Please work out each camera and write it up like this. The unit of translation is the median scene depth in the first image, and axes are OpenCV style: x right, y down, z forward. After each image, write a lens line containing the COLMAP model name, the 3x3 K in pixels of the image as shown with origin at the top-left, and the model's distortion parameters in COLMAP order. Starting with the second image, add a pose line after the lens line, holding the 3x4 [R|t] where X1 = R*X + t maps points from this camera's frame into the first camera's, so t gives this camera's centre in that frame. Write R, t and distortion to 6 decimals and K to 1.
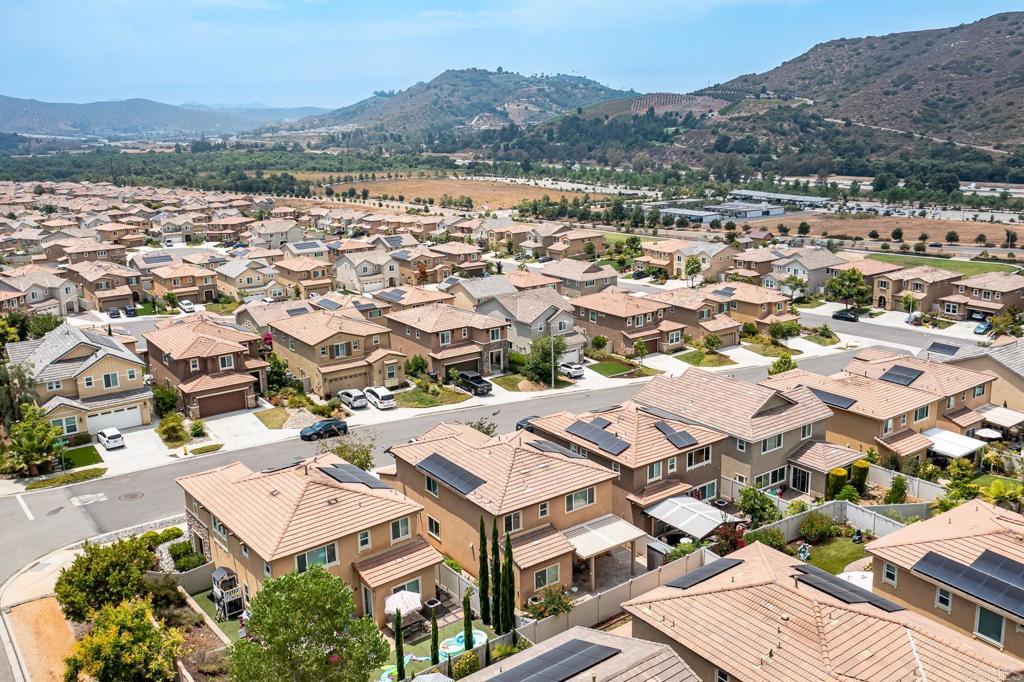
lens RADIAL K [[901.8, 0, 523.8], [0, 901.8, 313.9], [0, 0, 1]] dist [-0.015084, 0.003129]
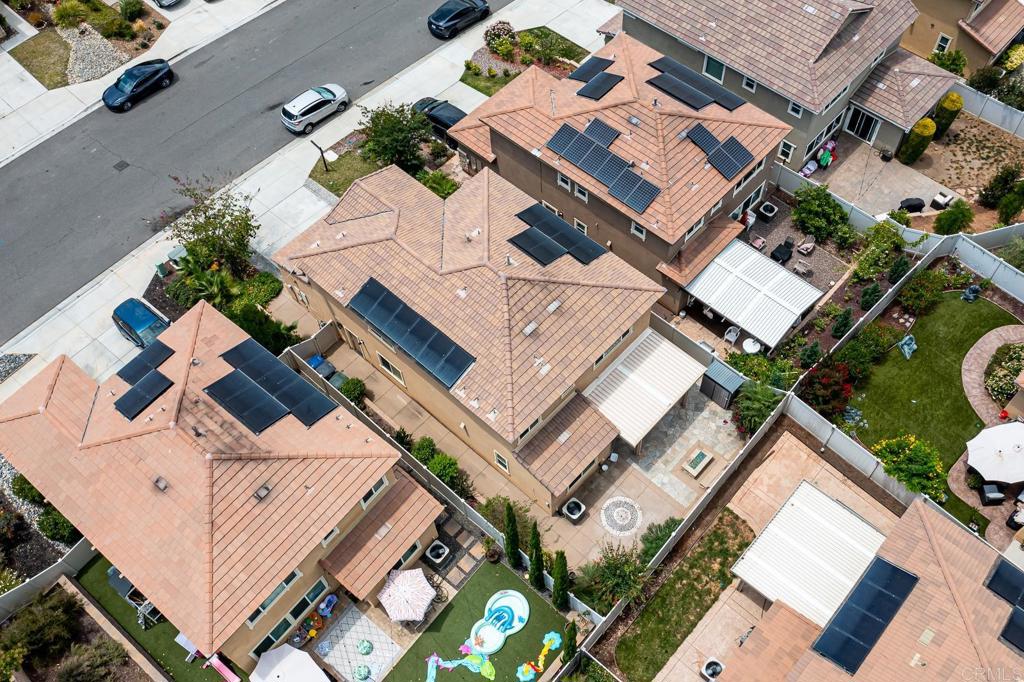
lens RADIAL K [[922.6, 0, 511.1], [0, 922.6, 319.8], [0, 0, 1]] dist [0.002988, 0.005359]
pose [[0.980941, -0.170966, 0.092331, -0.030605], [0.057893, 0.710766, 0.701042, -0.123290], [-0.185481, -0.682336, 0.707117, 0.227130]]
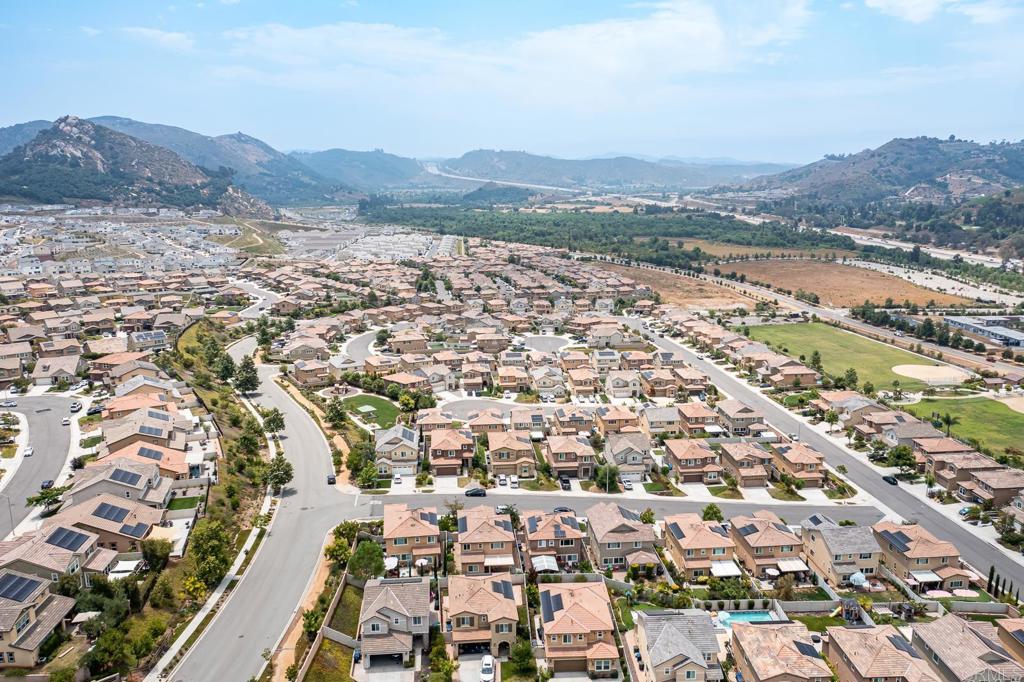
lens RADIAL K [[807.1, 0, 498.9], [0, 807.1, 338.0], [0, 0, 1]] dist [-0.012786, -0.001486]
pose [[0.848333, 0.121466, -0.515342, 0.526422], [-0.122570, 0.991943, 0.032030, -0.210337], [0.515080, 0.035993, 0.856386, -0.472367]]
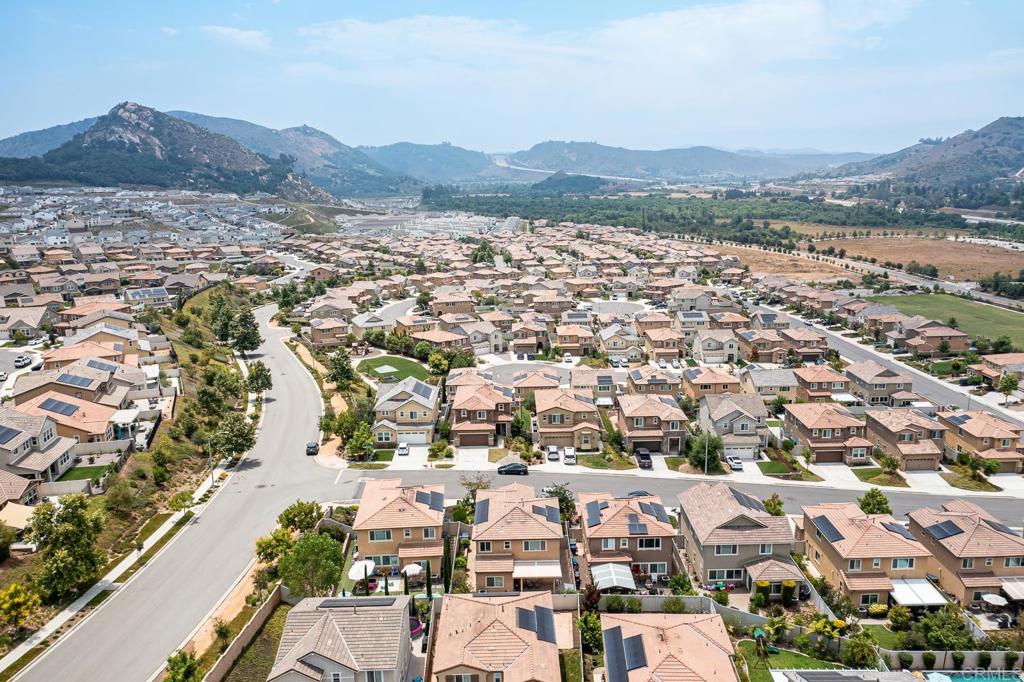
lens RADIAL K [[821.7, 0, 508.2], [0, 821.7, 342.0], [0, 0, 1]] dist [-0.016432, 0.008343]
pose [[0.807231, 0.127607, -0.576276, 0.359396], [-0.124641, 0.991186, 0.044889, -0.098323], [0.576925, 0.035592, 0.816022, -0.124588]]
